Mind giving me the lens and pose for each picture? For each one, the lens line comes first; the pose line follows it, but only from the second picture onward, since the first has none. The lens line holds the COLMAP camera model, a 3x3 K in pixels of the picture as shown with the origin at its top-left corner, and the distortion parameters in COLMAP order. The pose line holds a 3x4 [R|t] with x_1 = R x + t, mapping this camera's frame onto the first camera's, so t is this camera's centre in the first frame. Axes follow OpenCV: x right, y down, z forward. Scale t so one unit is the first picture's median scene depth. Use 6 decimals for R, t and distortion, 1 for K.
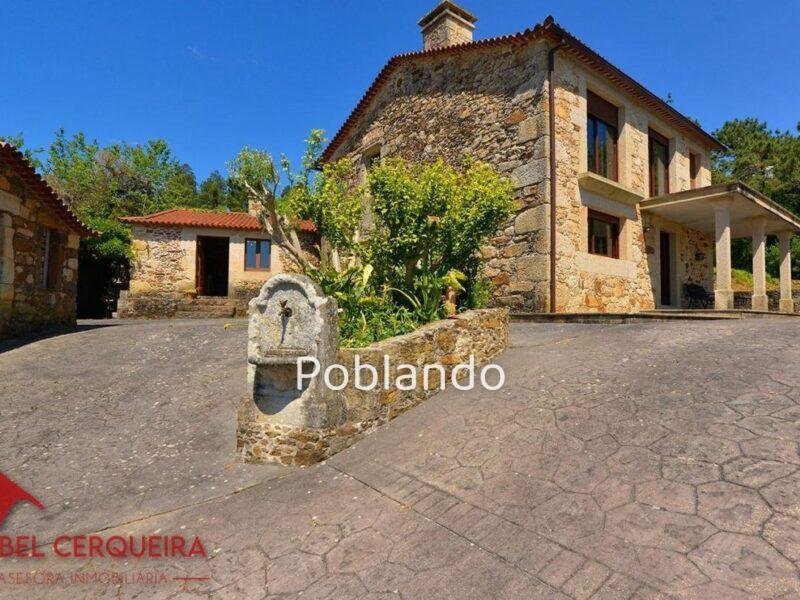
lens RADIAL K [[442.7, 0, 411.6], [0, 442.7, 308.0], [0, 0, 1]] dist [-0.013297, -0.000951]
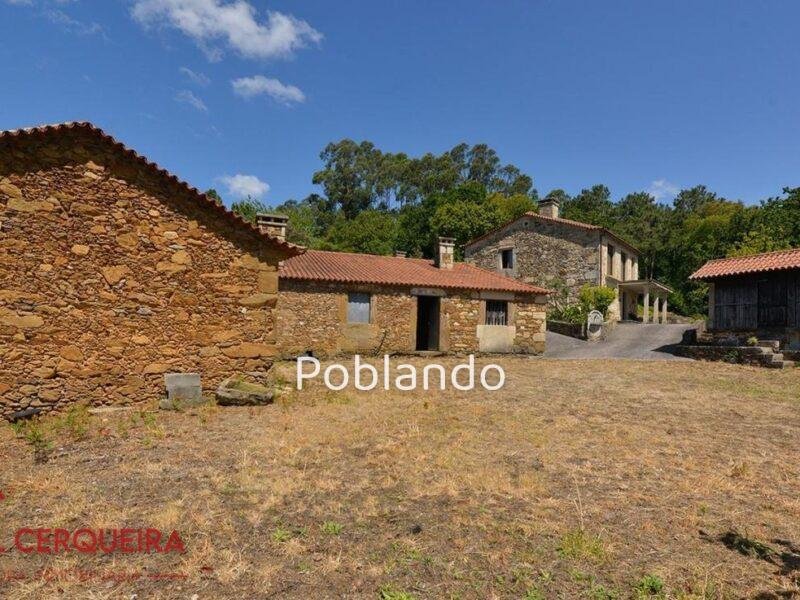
lens RADIAL K [[478.2, 0, 406.5], [0, 478.2, 341.6], [0, 0, 1]] dist [-0.009618, -0.012440]
pose [[0.976121, 0.017501, 0.216522, -1.306141], [-0.022603, 0.999522, 0.021109, 0.084532], [-0.216049, -0.025499, 0.976050, -1.495784]]
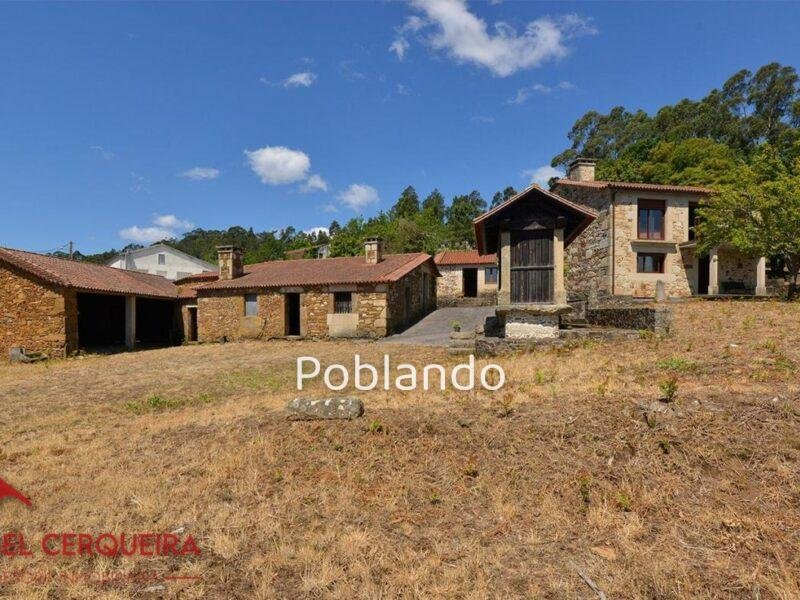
lens RADIAL K [[478.2, 0, 392.9], [0, 478.2, 316.1], [0, 0, 1]] dist [-0.009618, -0.012440]
pose [[0.881589, -0.012494, -0.471852, 0.375575], [0.016292, 0.999859, 0.003965, 0.062194], [0.471736, -0.011183, 0.881669, -1.537888]]
